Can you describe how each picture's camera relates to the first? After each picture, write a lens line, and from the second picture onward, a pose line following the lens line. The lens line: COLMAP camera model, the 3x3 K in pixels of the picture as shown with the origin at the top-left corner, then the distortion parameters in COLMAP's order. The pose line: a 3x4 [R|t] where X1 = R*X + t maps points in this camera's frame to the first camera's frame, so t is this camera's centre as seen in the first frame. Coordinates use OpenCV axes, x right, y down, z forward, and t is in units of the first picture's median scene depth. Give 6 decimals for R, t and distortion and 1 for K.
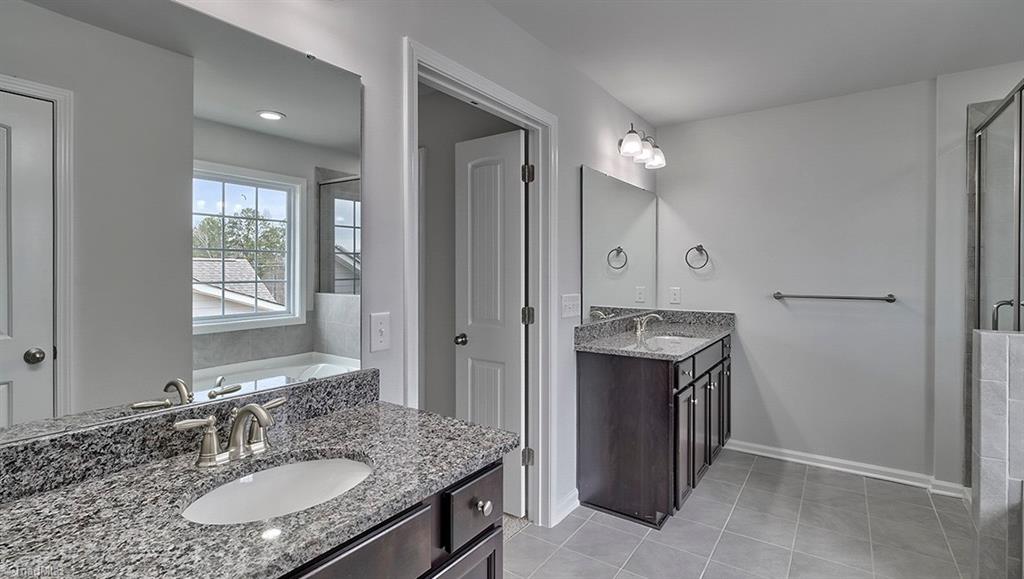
lens RADIAL K [[479.3, 0, 503.0], [0, 479.3, 276.6], [0, 0, 1]] dist [0.006193, 0.000638]
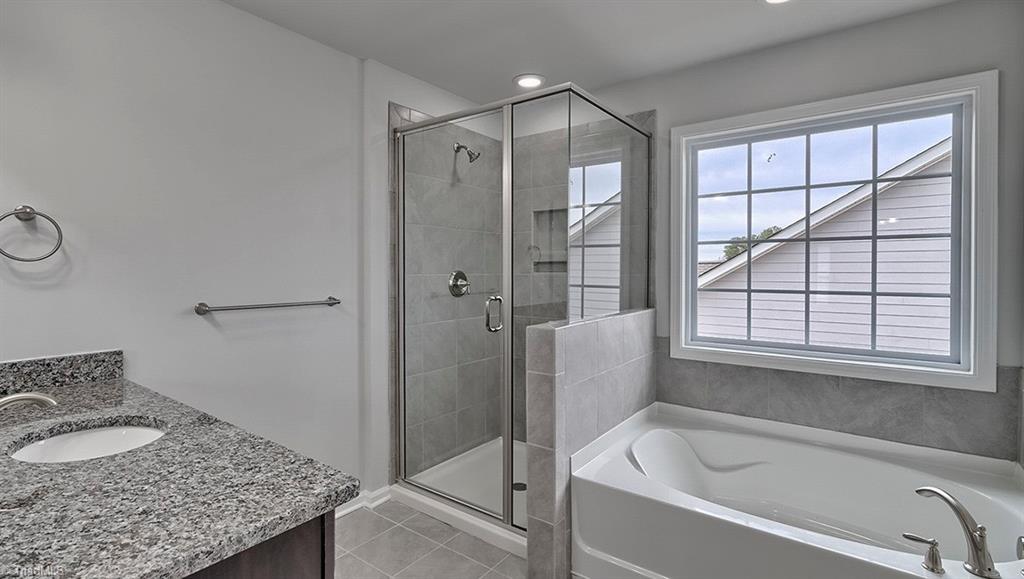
lens RADIAL K [[479.3, 0, 503.0], [0, 479.3, 276.6], [0, 0, 1]] dist [0.006193, 0.000638]
pose [[0.024557, -0.010624, 0.999642, -0.018070], [0.009740, 0.999899, 0.010388, -0.003653], [-0.999651, 0.009481, 0.024658, 0.689254]]
